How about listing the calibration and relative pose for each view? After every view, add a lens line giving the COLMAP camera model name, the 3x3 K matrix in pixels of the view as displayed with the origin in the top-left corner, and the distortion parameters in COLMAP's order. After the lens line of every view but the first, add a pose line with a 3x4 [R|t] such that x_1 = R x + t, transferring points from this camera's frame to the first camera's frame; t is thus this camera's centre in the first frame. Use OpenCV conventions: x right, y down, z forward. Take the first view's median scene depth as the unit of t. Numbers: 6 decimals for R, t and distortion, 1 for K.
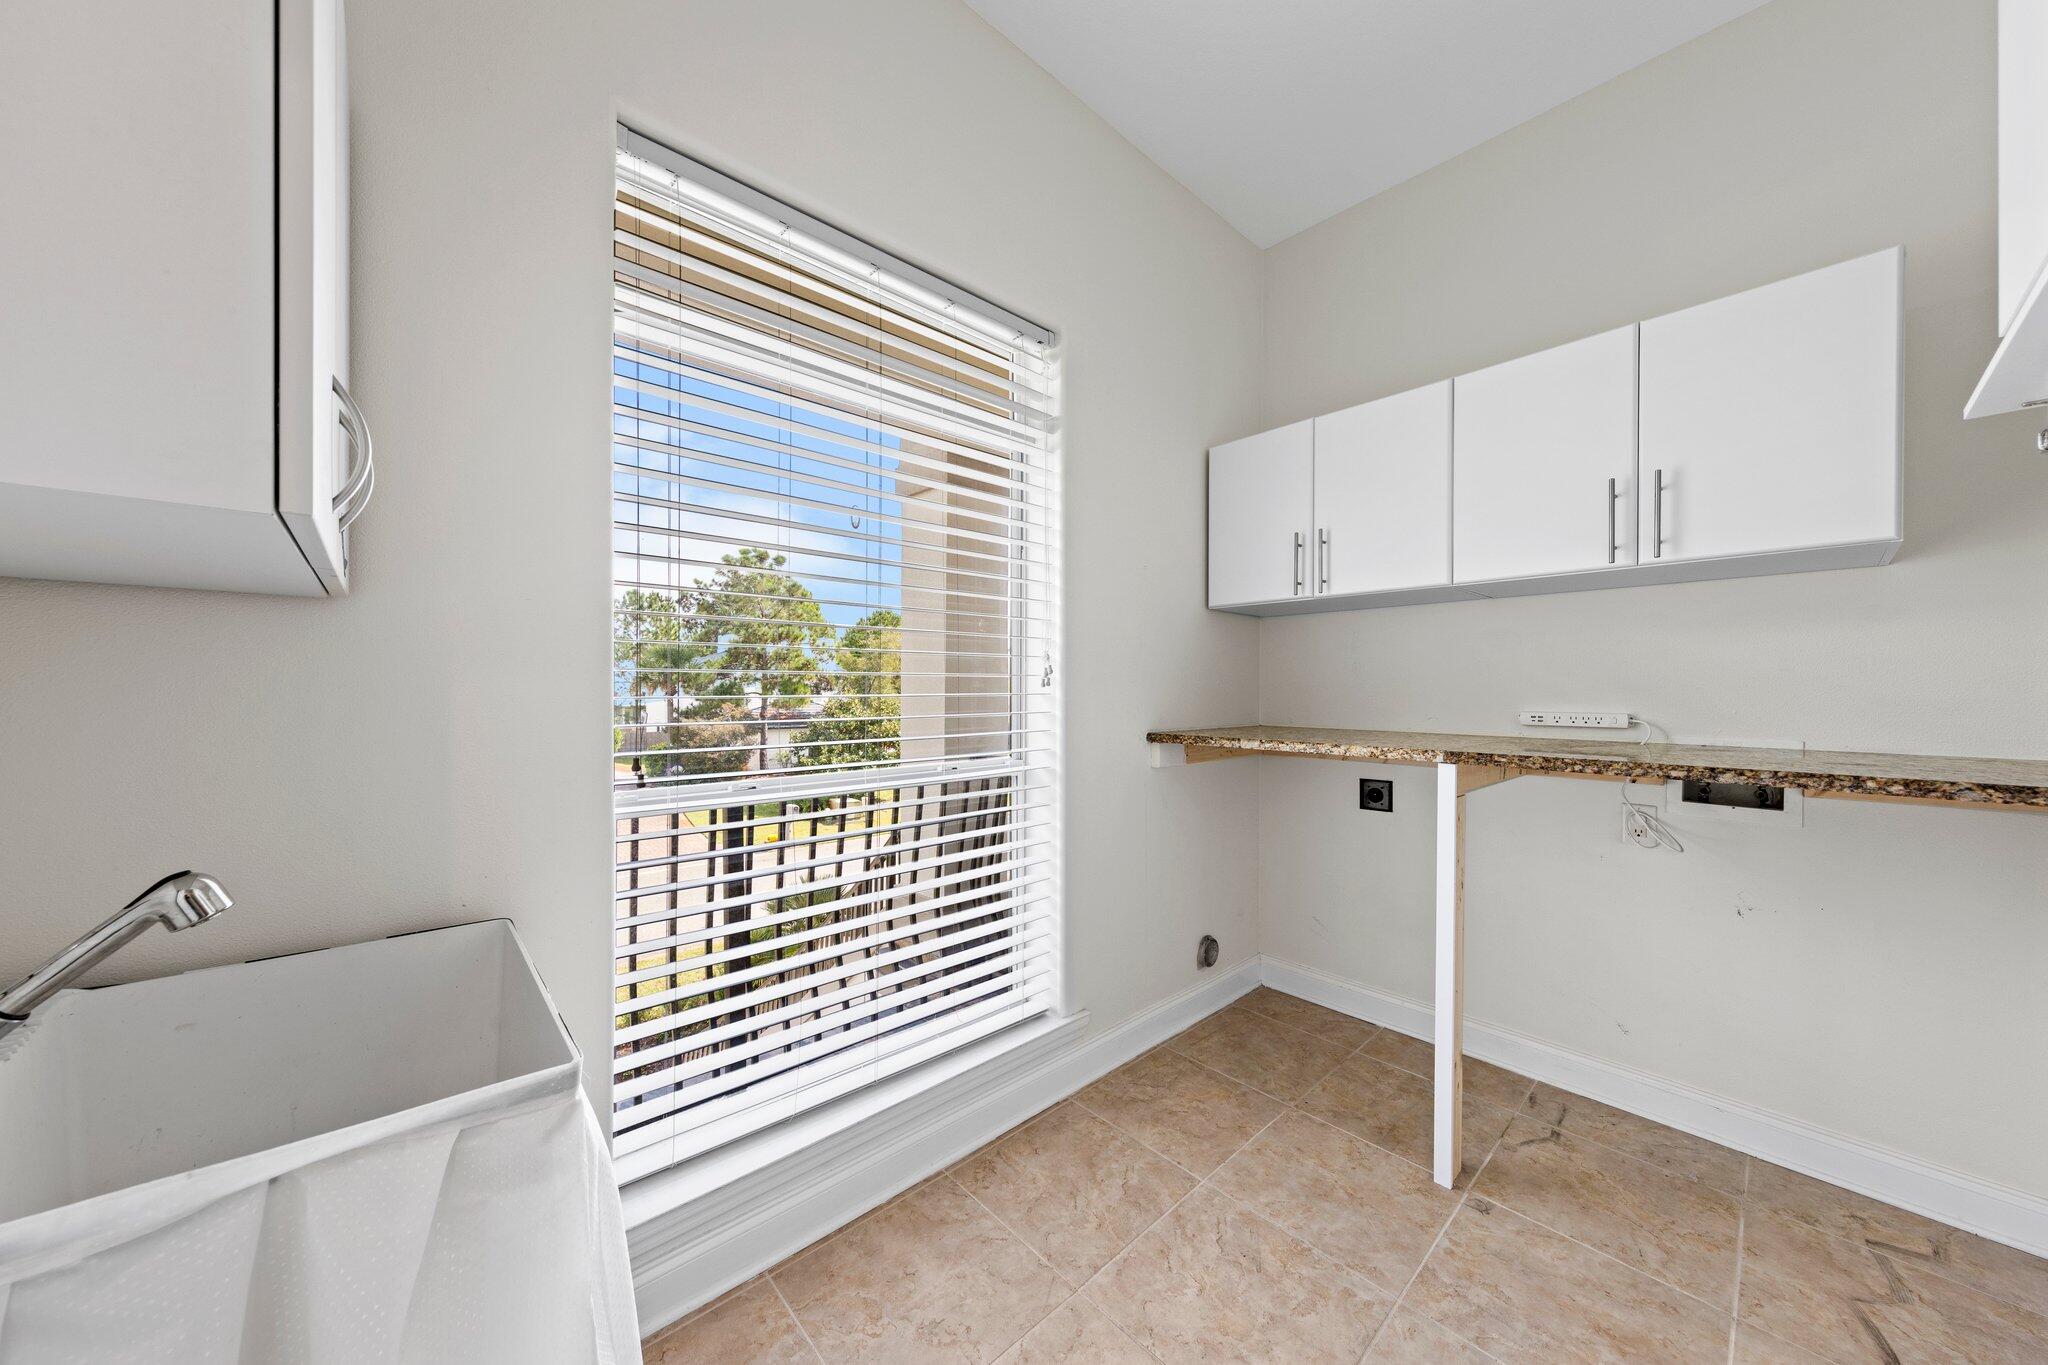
lens RADIAL K [[697.1, 0, 1024.0], [0, 697.1, 682.5], [0, 0, 1]] dist [-0.000188, -0.000007]
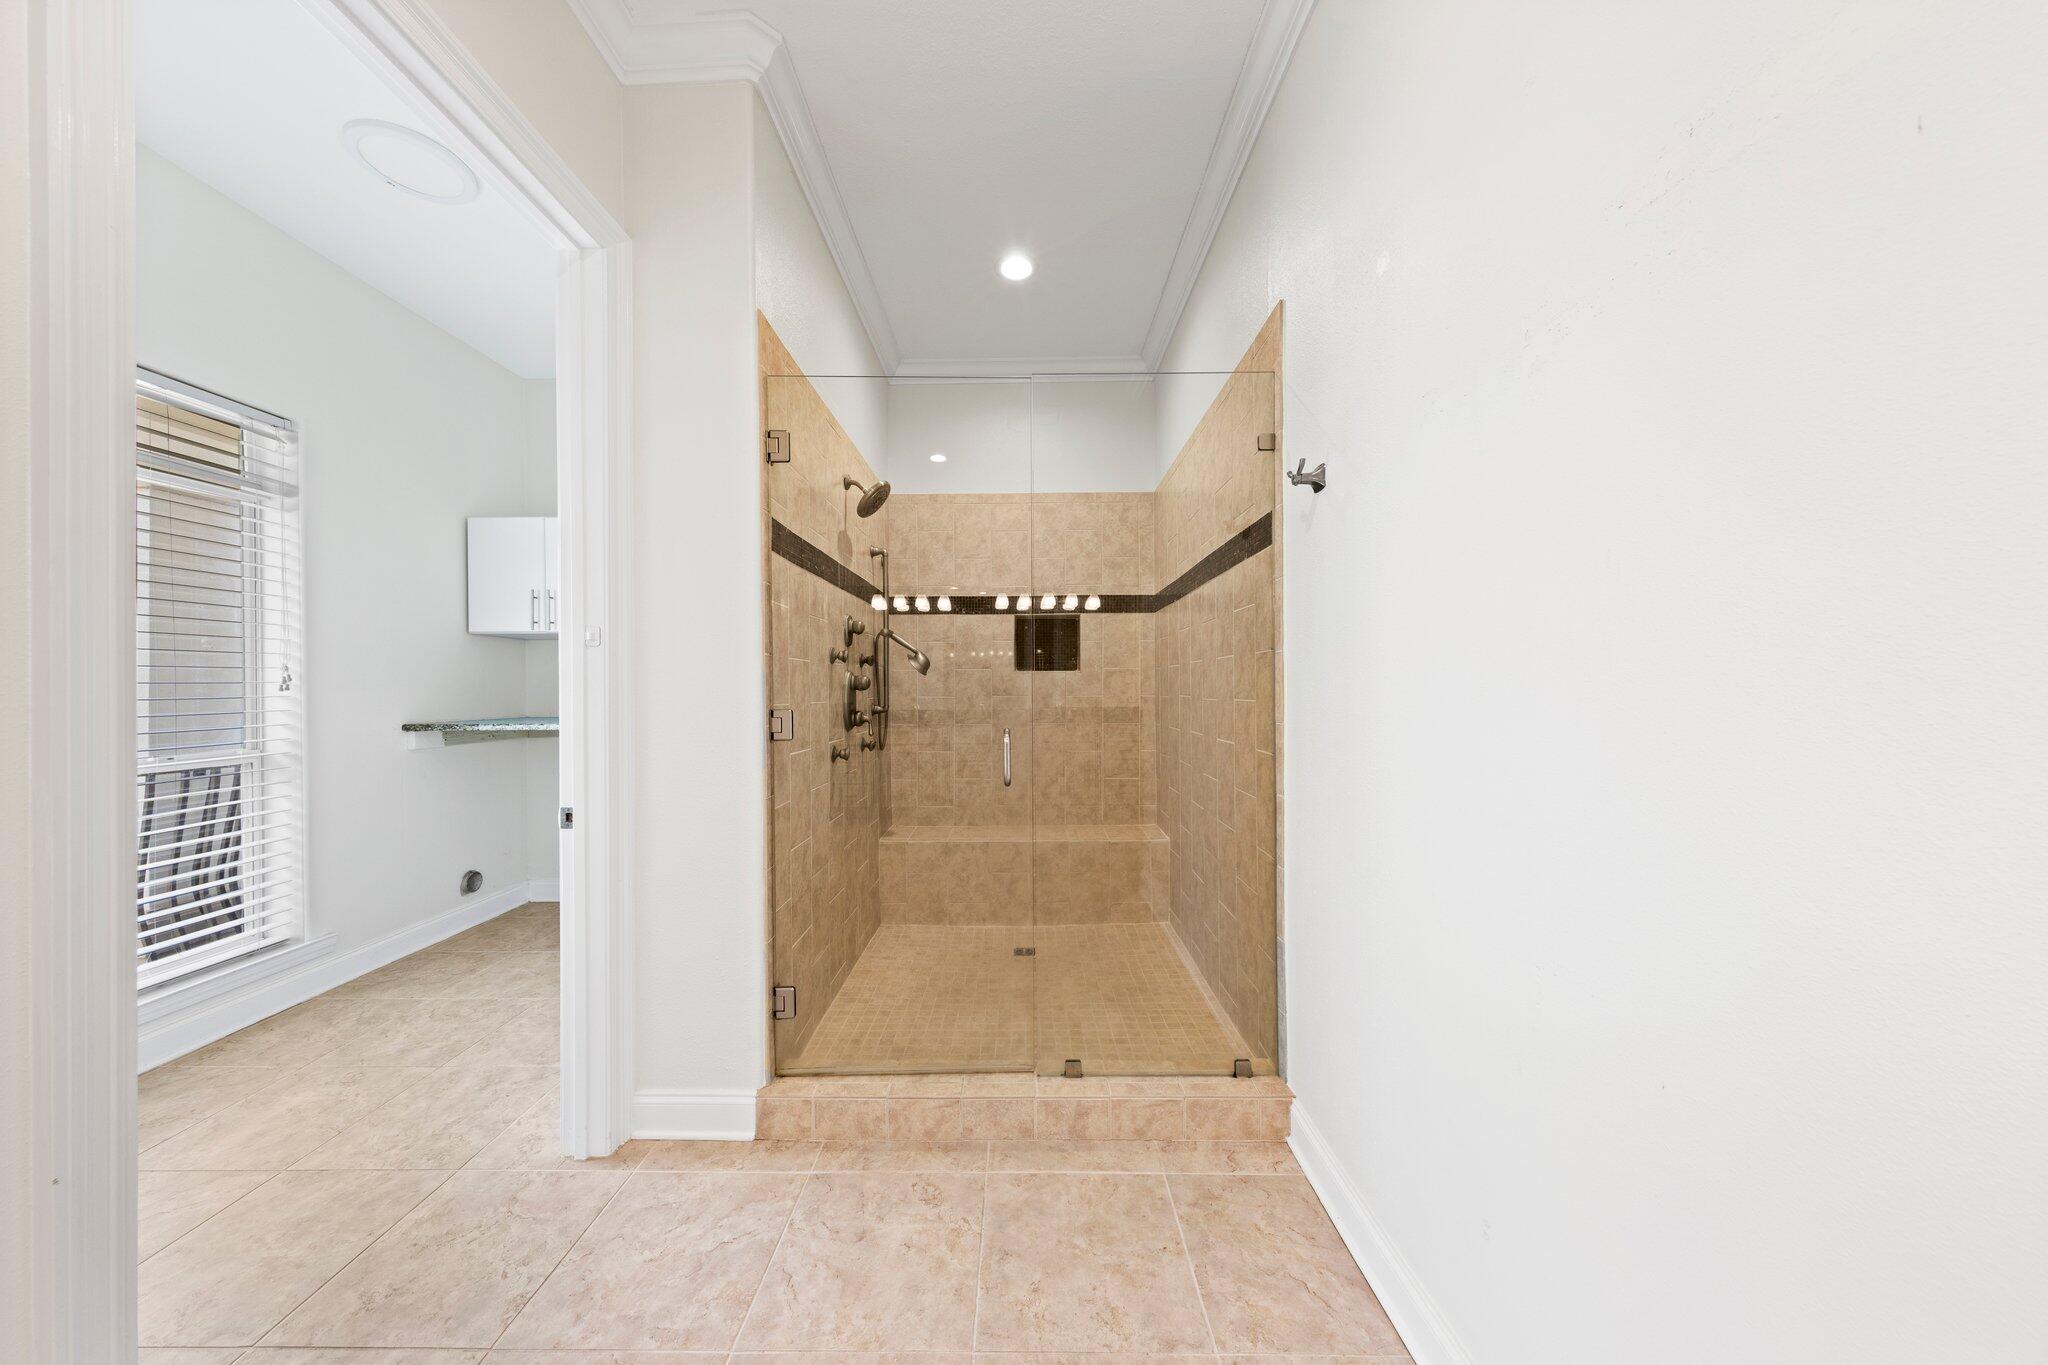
lens RADIAL K [[655.4, 0, 1019.1], [0, 655.4, 689.9], [0, 0, 1]] dist [0.005811, -0.000061]
pose [[0.678841, -0.005797, 0.734262, 0.056473], [-0.001237, 0.999958, 0.009039, -0.008588], [-0.734284, -0.007044, 0.678806, -0.839179]]
